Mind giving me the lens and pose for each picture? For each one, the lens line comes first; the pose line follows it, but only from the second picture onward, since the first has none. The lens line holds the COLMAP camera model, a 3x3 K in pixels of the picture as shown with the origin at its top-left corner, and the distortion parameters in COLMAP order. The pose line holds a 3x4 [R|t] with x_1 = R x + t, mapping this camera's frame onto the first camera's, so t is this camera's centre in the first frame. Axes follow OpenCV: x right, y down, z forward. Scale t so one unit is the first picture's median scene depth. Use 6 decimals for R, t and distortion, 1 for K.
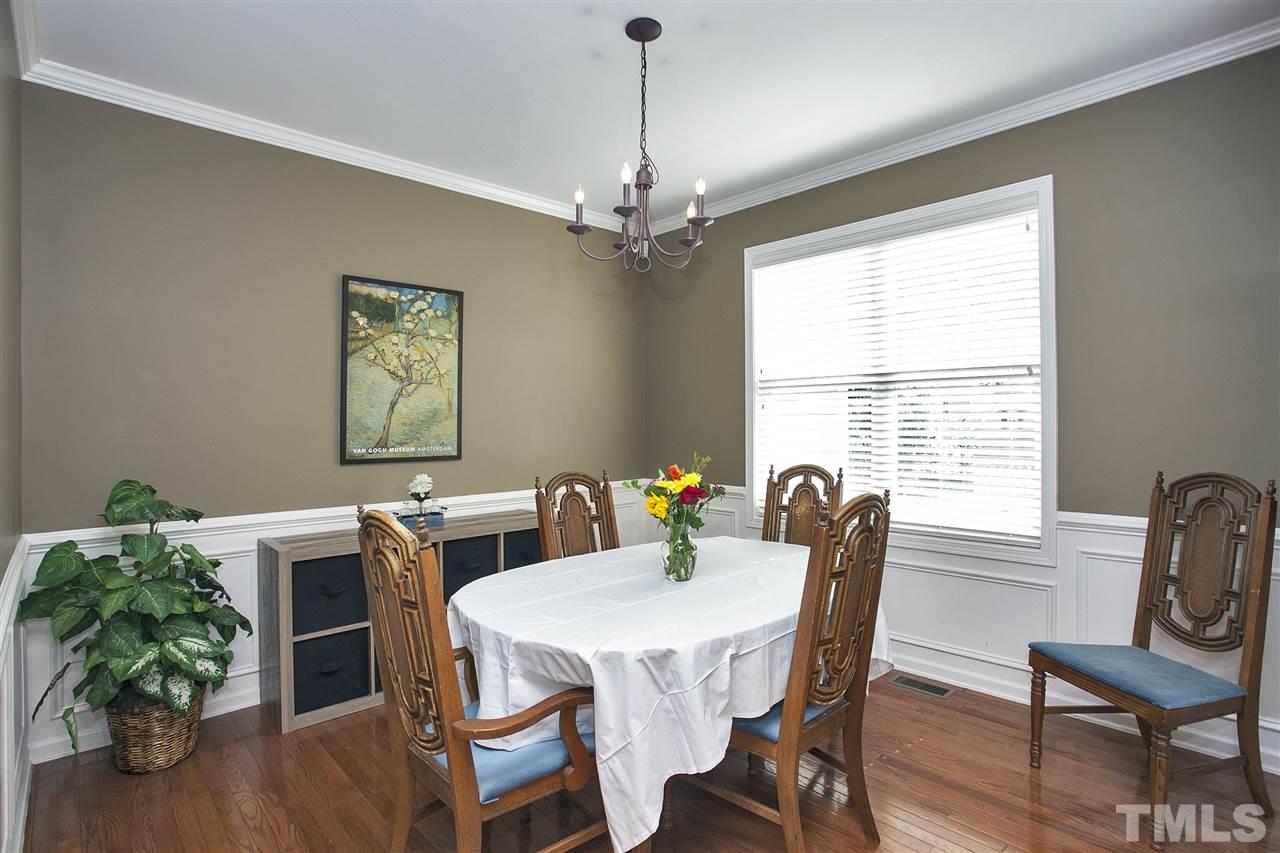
lens RADIAL K [[637.1, 0, 617.8], [0, 637.1, 424.2], [0, 0, 1]] dist [-0.075672, 0.035843]
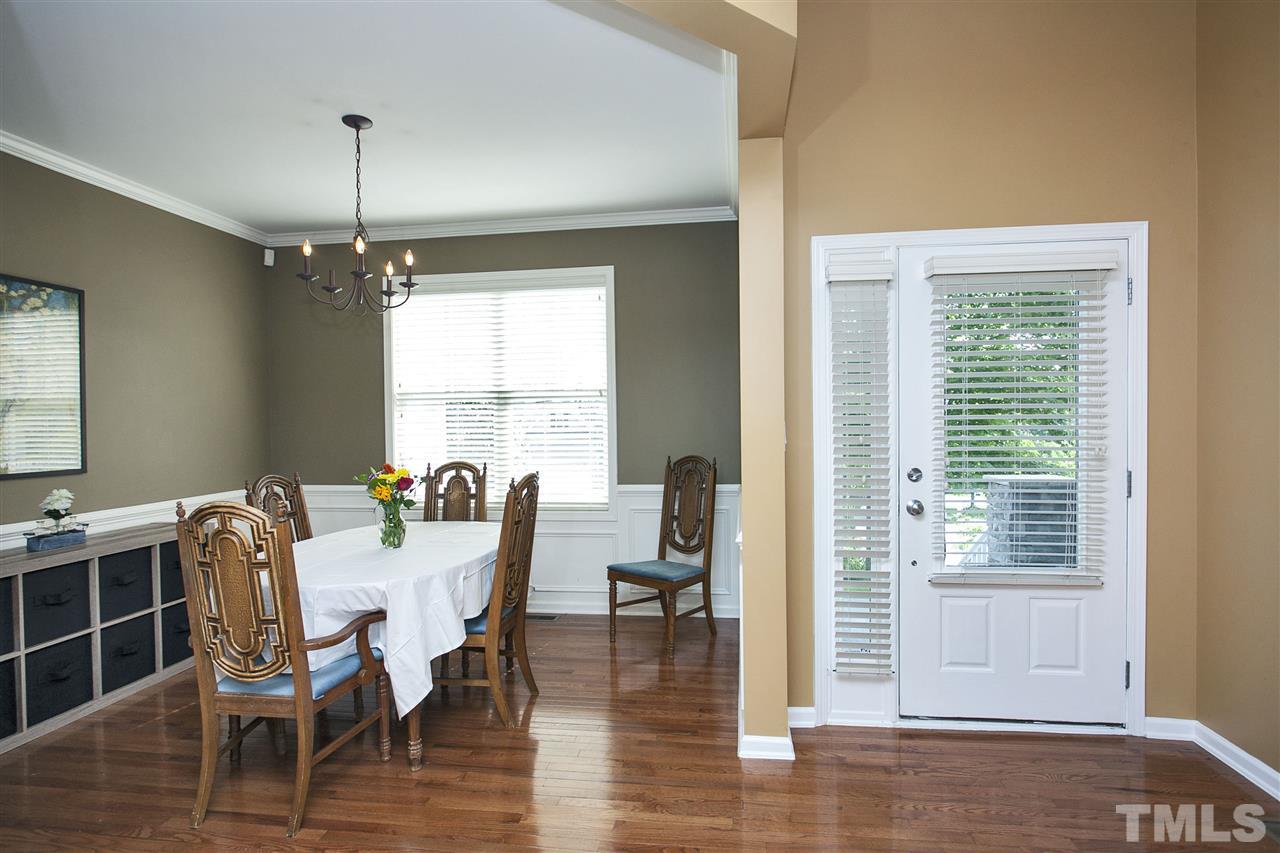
lens RADIAL K [[670.8, 0, 640.0], [0, 670.8, 426.5], [0, 0, 1]] dist [-0.025529, 0.000465]
pose [[0.774688, -0.008596, 0.632285, -0.301420], [0.009990, 0.999949, 0.001355, -0.007074], [-0.632264, 0.005267, 0.774735, -0.332499]]
